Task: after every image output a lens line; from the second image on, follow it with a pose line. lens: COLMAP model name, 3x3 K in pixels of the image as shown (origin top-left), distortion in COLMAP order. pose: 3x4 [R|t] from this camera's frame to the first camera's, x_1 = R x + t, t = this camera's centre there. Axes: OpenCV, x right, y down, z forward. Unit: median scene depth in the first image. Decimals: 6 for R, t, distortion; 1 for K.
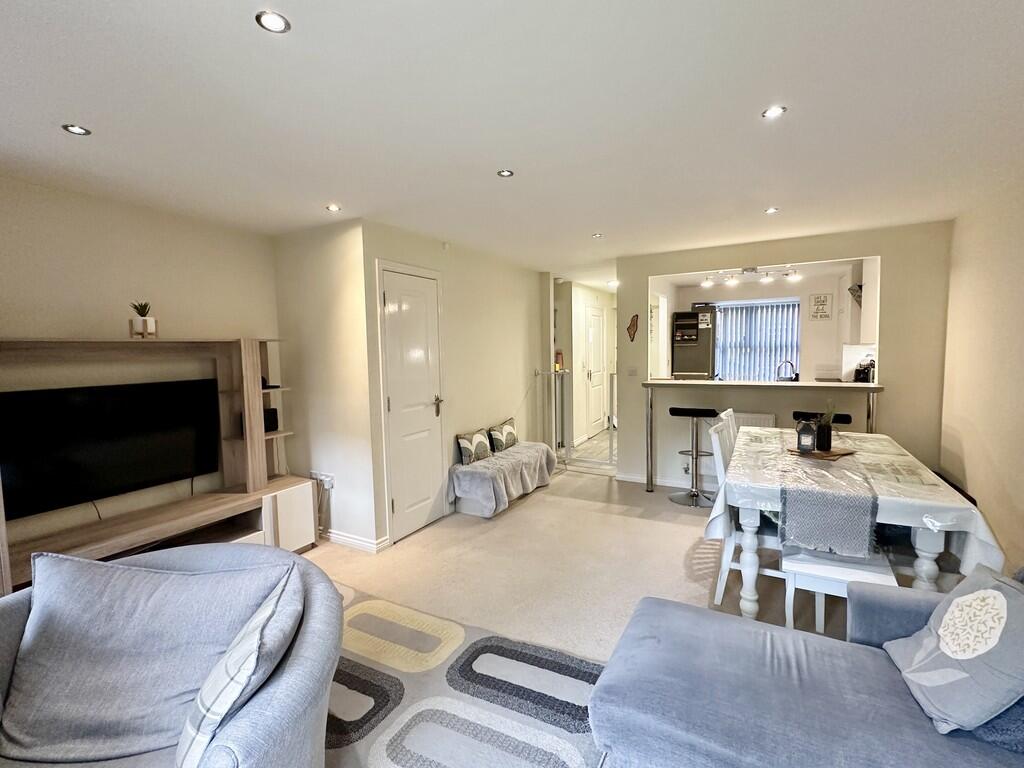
lens RADIAL K [[478.0, 0, 513.3], [0, 478.0, 385.7], [0, 0, 1]] dist [0.001911, -0.000171]
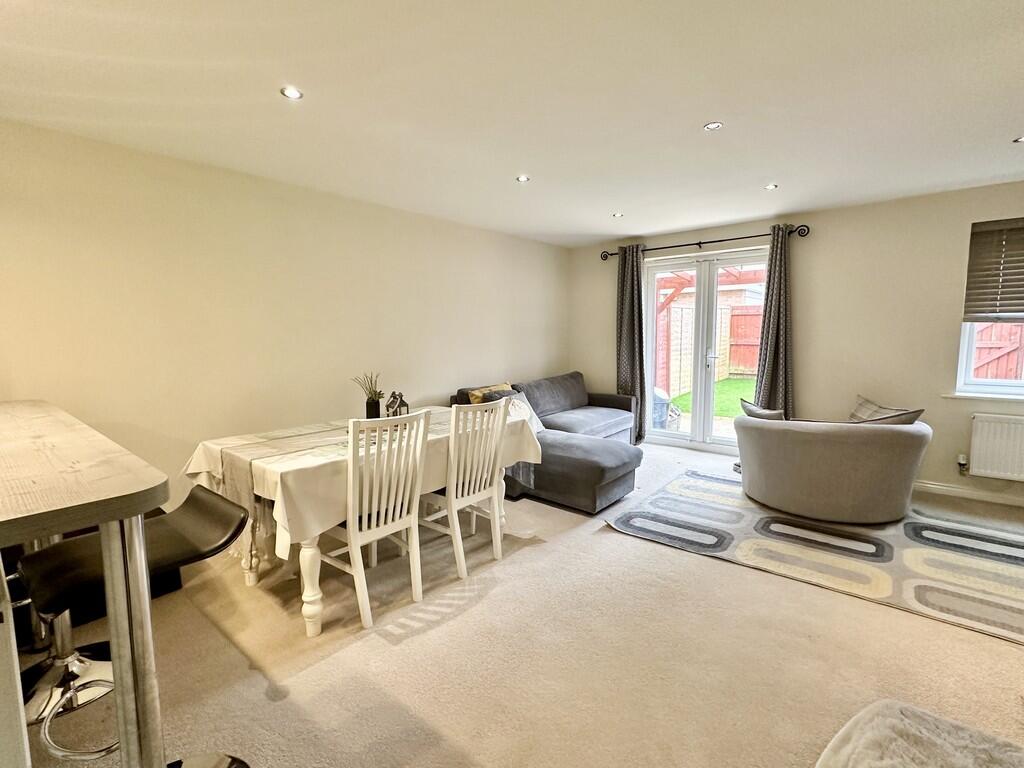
lens RADIAL K [[478.0, 0, 512.2], [0, 478.0, 382.9], [0, 0, 1]] dist [0.001911, -0.000171]
pose [[-0.976930, 0.002629, 0.213545, 0.193991], [0.041244, 0.983423, 0.176575, -0.145607], [-0.209540, 0.181309, -0.960843, 2.259640]]
